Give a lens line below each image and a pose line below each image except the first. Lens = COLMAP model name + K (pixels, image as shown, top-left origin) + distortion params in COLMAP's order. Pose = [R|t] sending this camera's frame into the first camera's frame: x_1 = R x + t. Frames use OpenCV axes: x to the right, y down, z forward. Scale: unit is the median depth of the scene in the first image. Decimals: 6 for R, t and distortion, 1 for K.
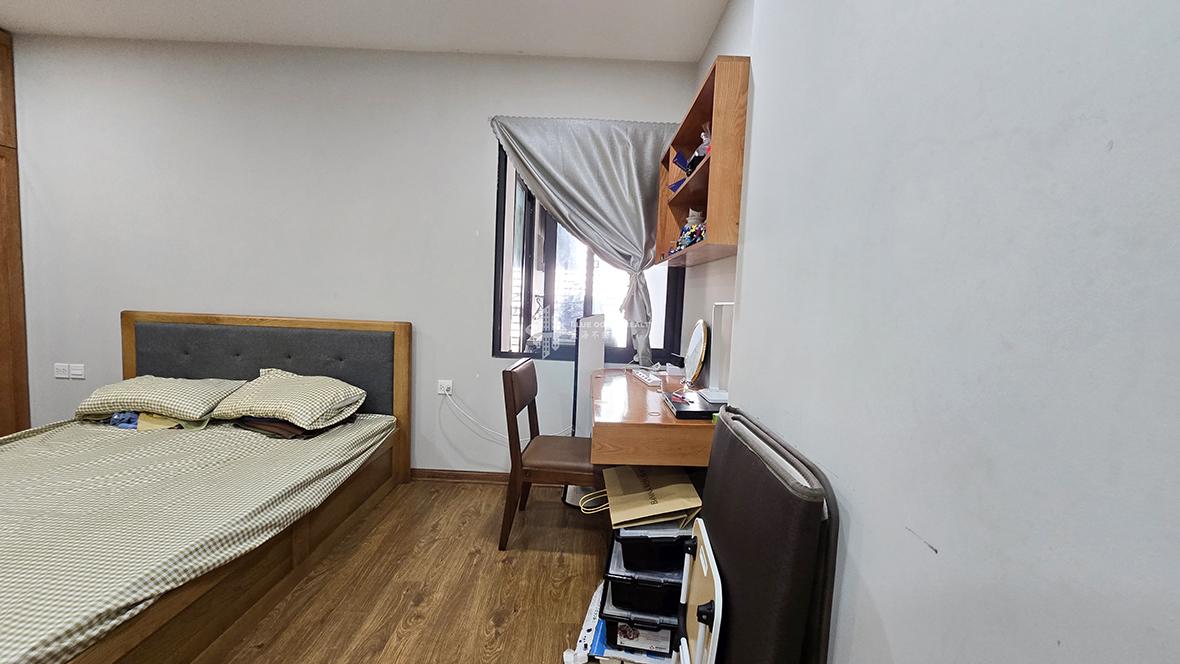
lens RADIAL K [[483.5, 0, 584.4], [0, 483.5, 332.6], [0, 0, 1]] dist [-0.000925, 0.003015]
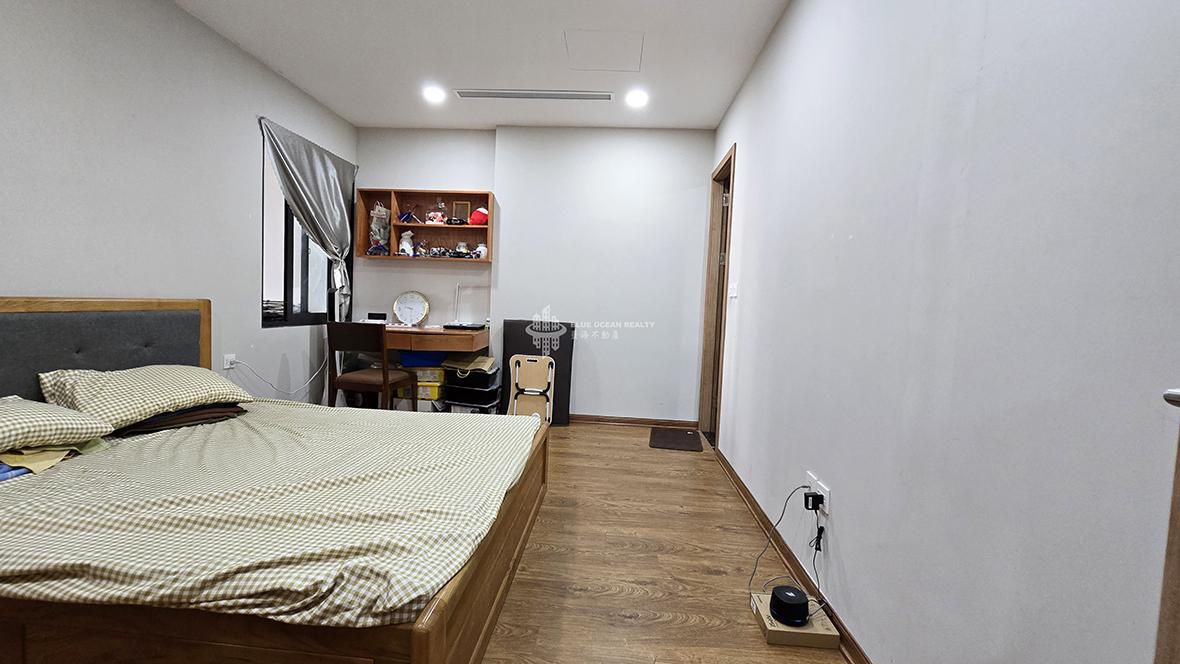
lens RADIAL K [[483.5, 0, 584.4], [0, 483.5, 332.6], [0, 0, 1]] dist [-0.000925, 0.003015]
pose [[0.052086, -0.098127, 0.993810, -1.960778], [0.041965, 0.994497, 0.095996, -0.024647], [-0.997761, 0.036705, 0.055917, 0.273912]]
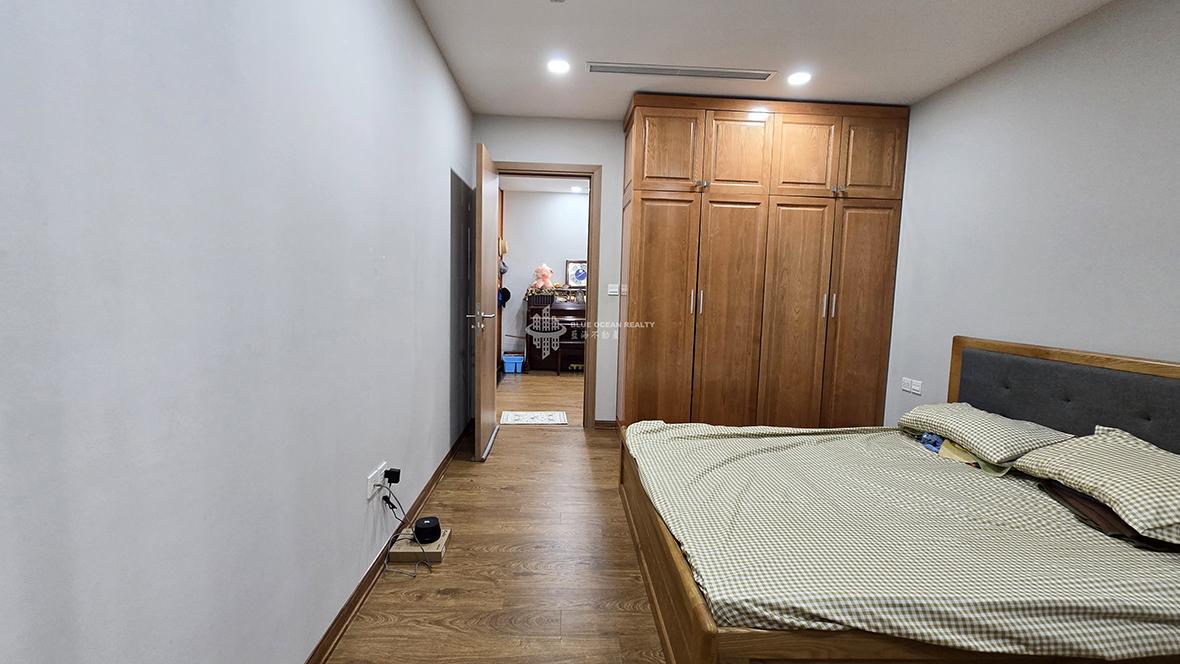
lens RADIAL K [[483.5, 0, 584.4], [0, 483.5, 332.6], [0, 0, 1]] dist [-0.000925, 0.003015]
pose [[0.062333, 0.054543, -0.996564, 0.021636], [-0.106475, 0.993171, 0.047698, -0.025832], [0.992360, 0.103136, 0.067714, 0.229772]]
